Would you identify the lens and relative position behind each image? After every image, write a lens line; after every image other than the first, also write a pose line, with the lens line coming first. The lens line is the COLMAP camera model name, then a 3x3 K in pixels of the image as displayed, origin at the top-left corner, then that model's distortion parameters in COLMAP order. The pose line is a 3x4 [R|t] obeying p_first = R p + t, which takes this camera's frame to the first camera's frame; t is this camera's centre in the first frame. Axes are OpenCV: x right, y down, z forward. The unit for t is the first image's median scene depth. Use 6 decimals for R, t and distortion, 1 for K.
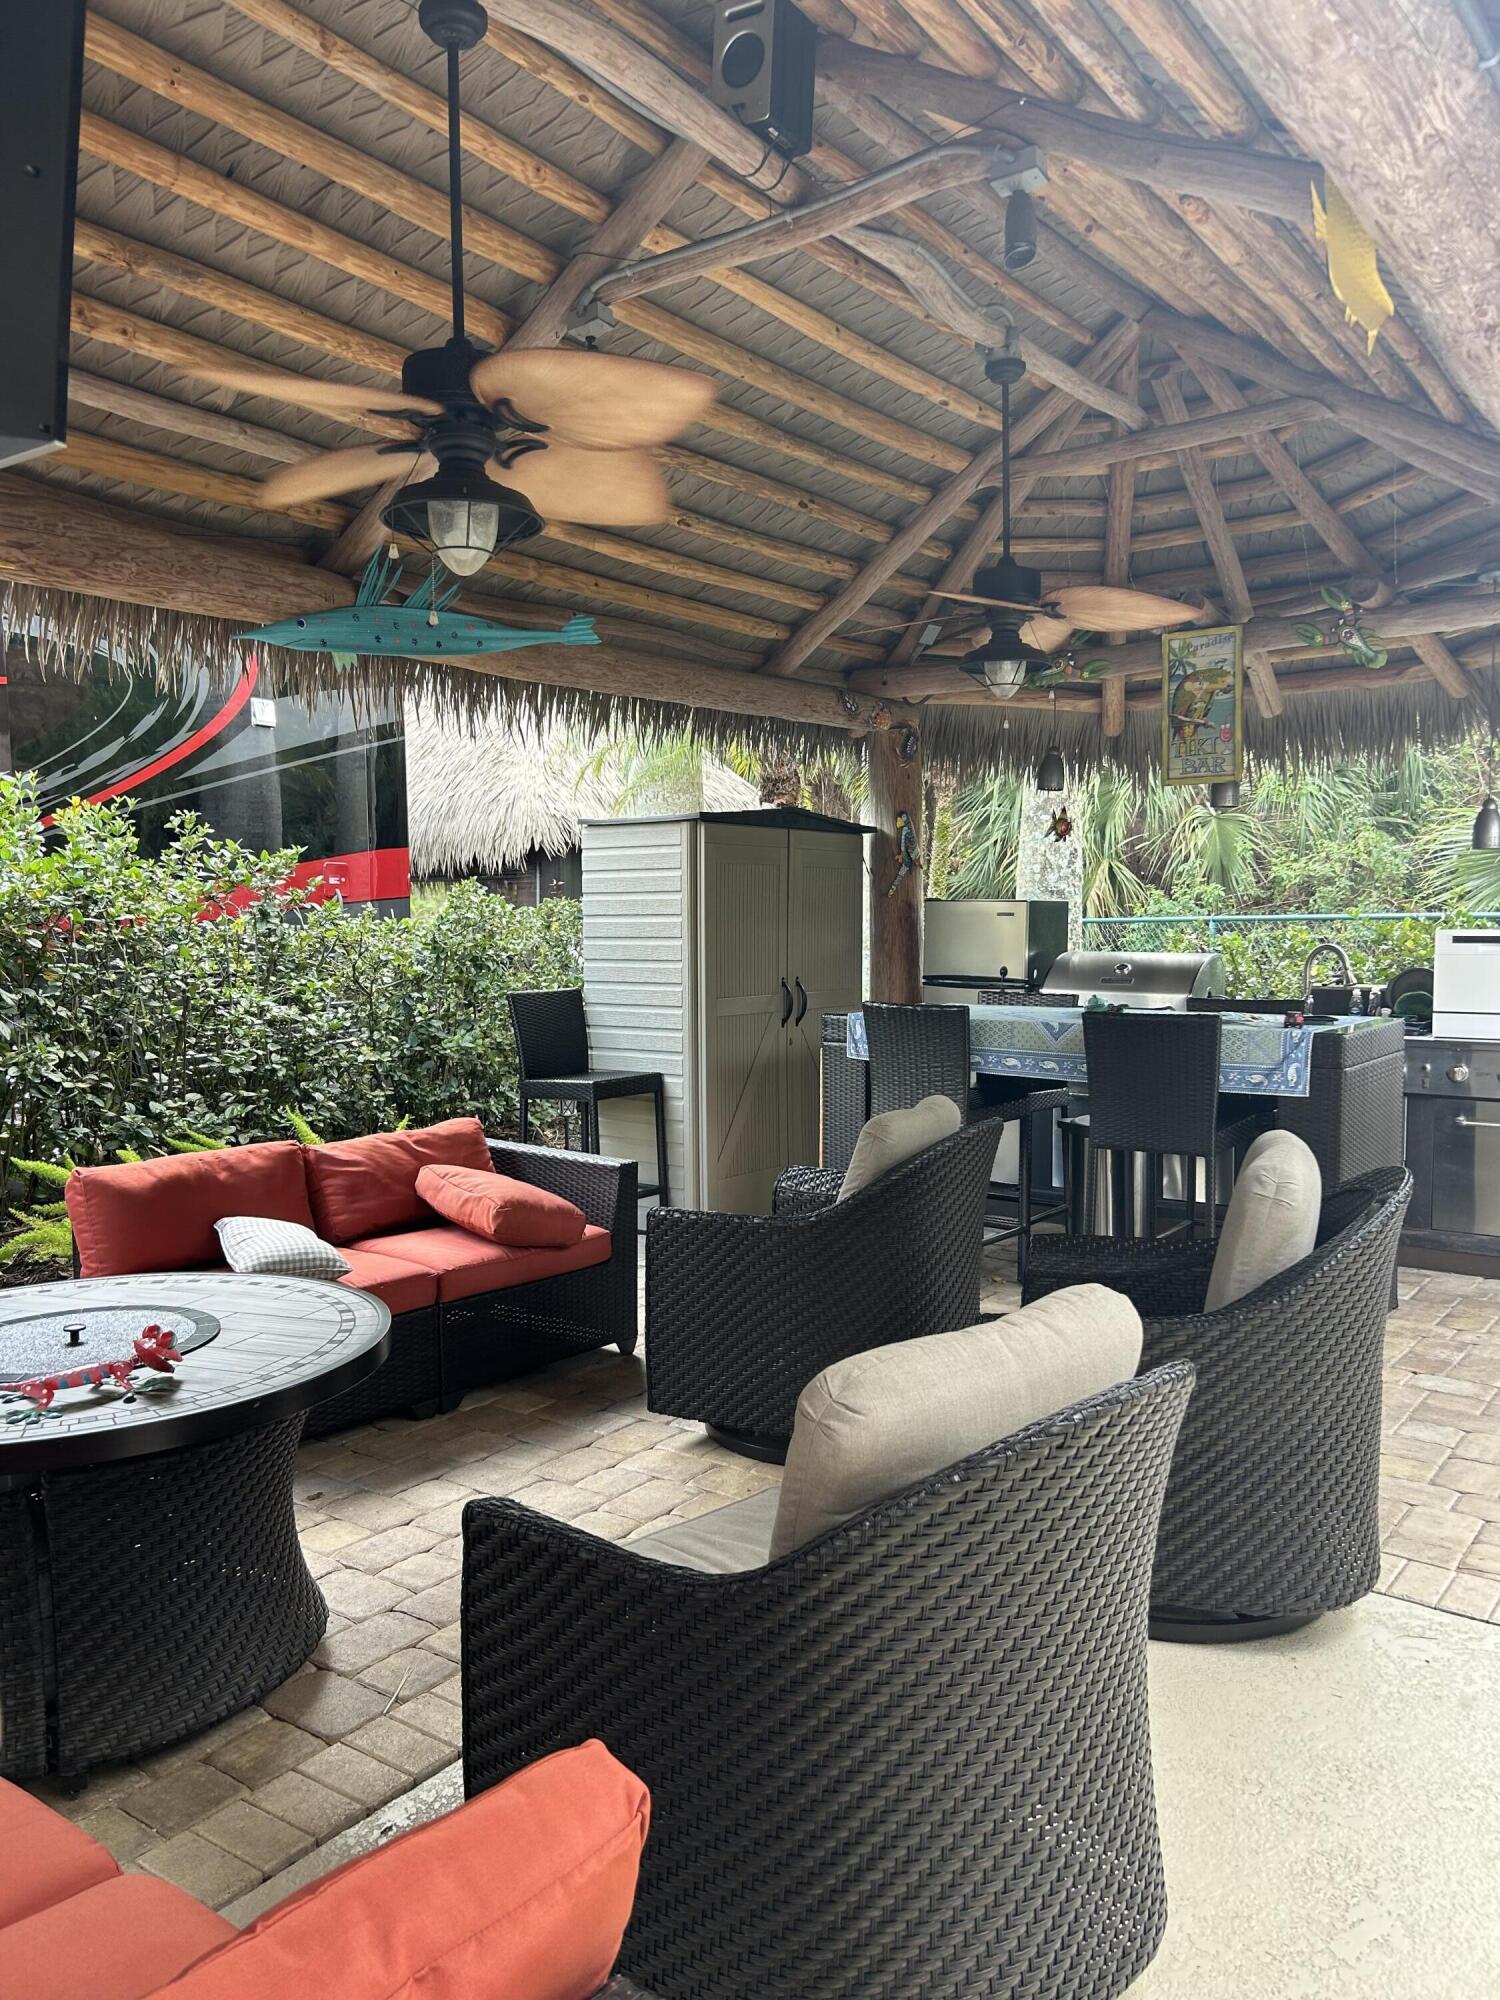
lens RADIAL K [[1505.4, 0, 761.7], [0, 1505.4, 999.4], [0, 0, 1]] dist [0.039578, -0.002934]
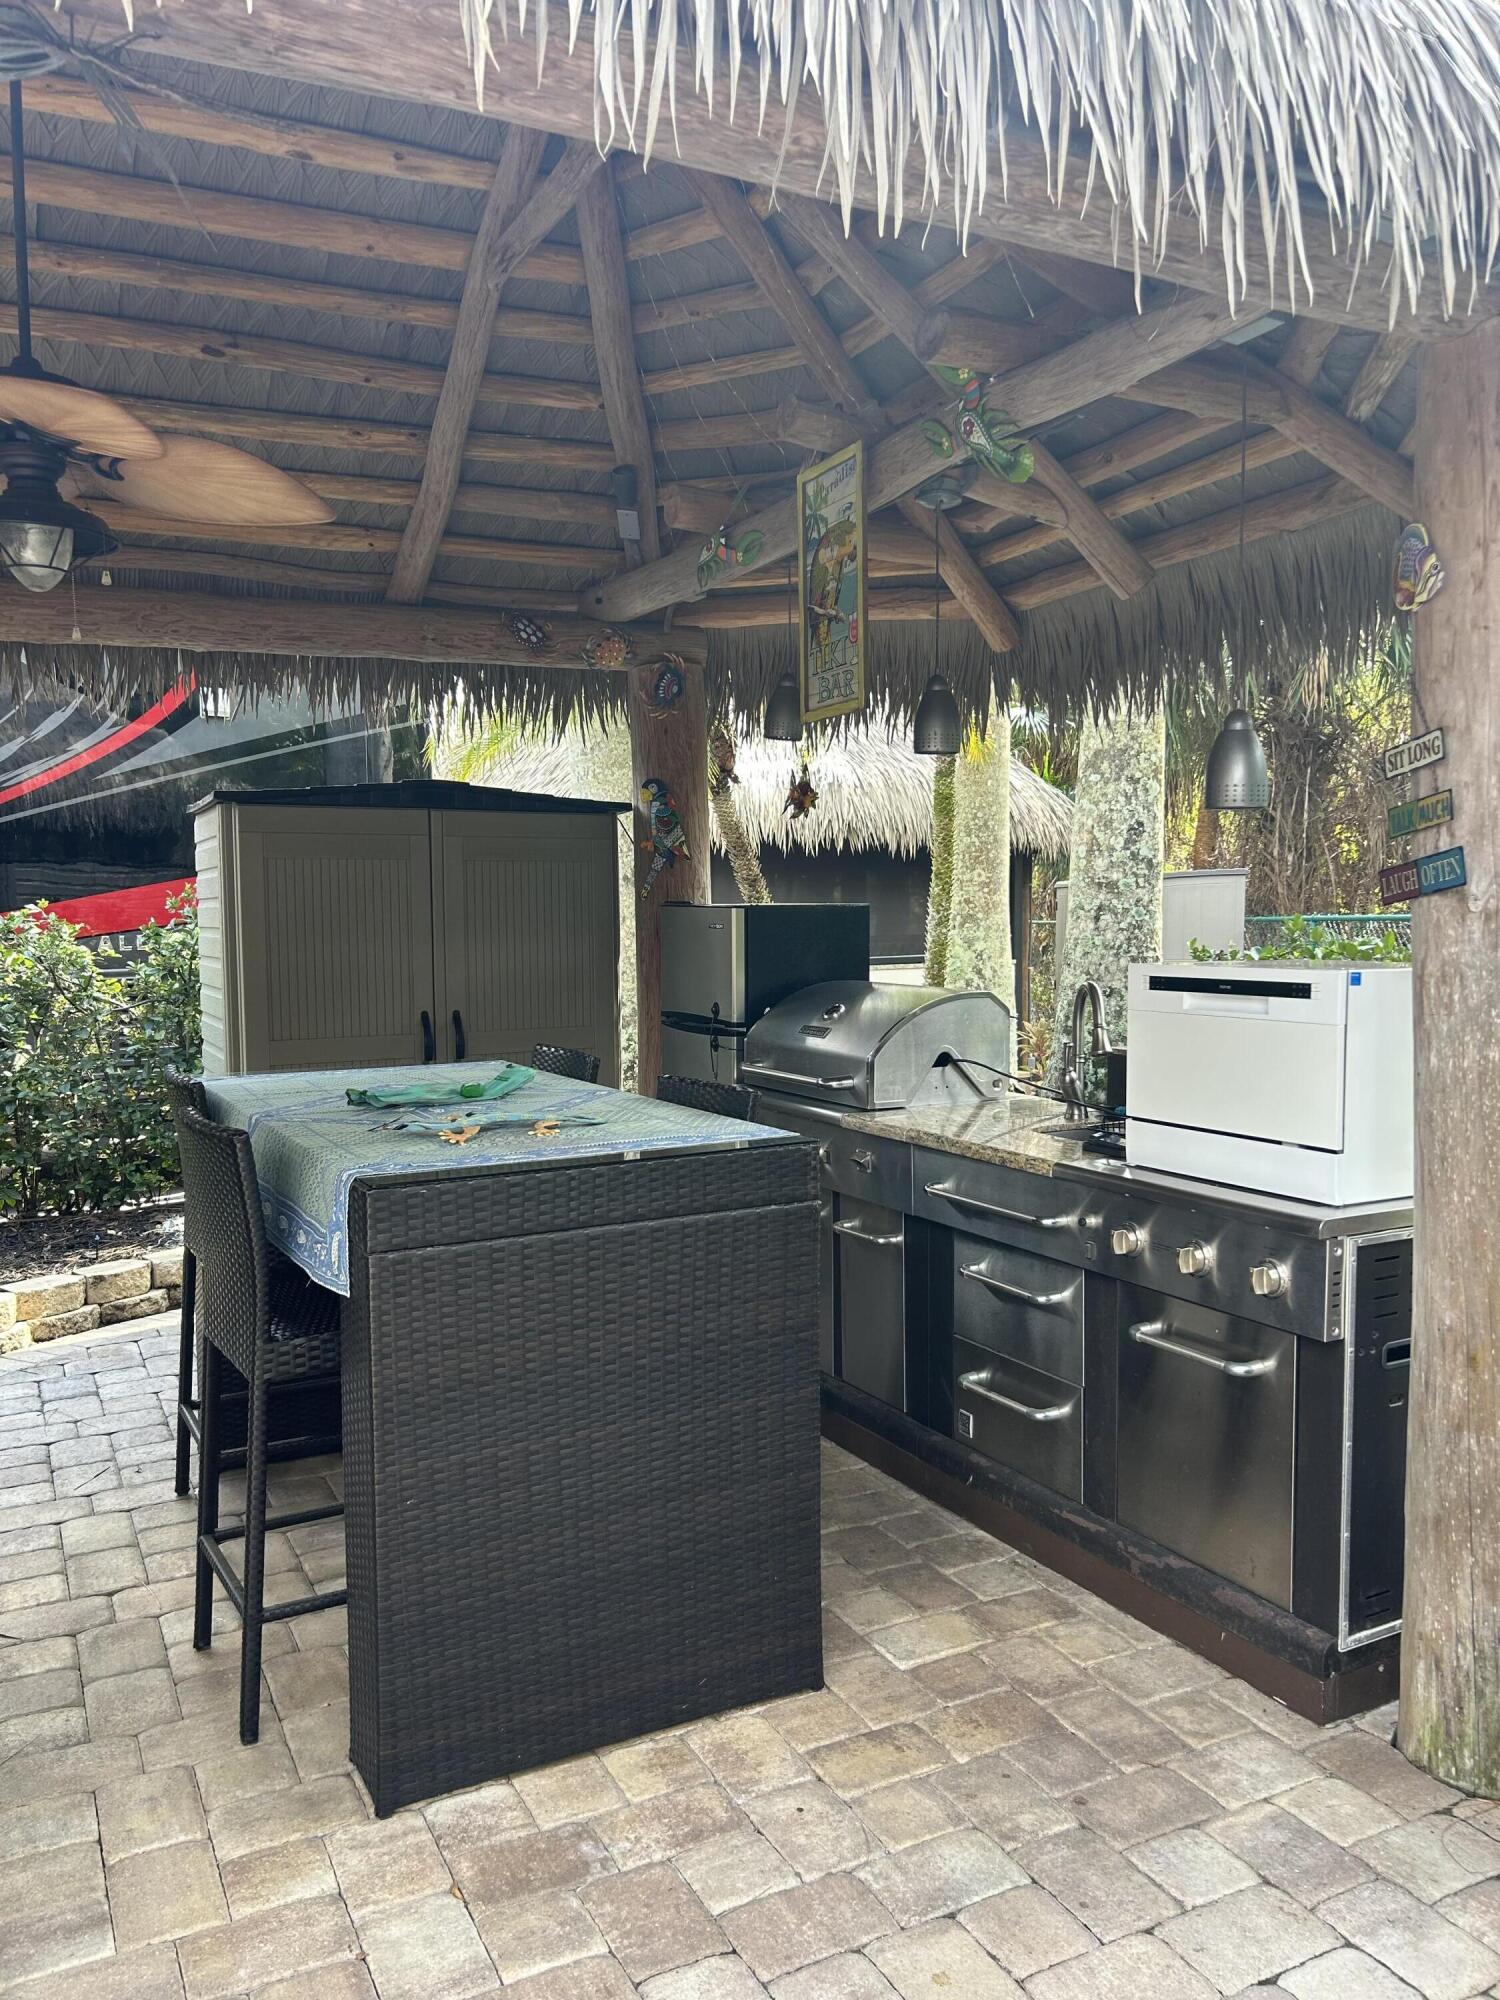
lens RADIAL K [[1505.4, 0, 743.1], [0, 1505.4, 1002.2], [0, 0, 1]] dist [0.039578, -0.002934]
pose [[0.891794, 0.022455, -0.451884, 0.532875], [-0.017368, 0.999731, 0.015403, -0.036215], [0.452108, -0.005888, 0.891944, 0.441994]]
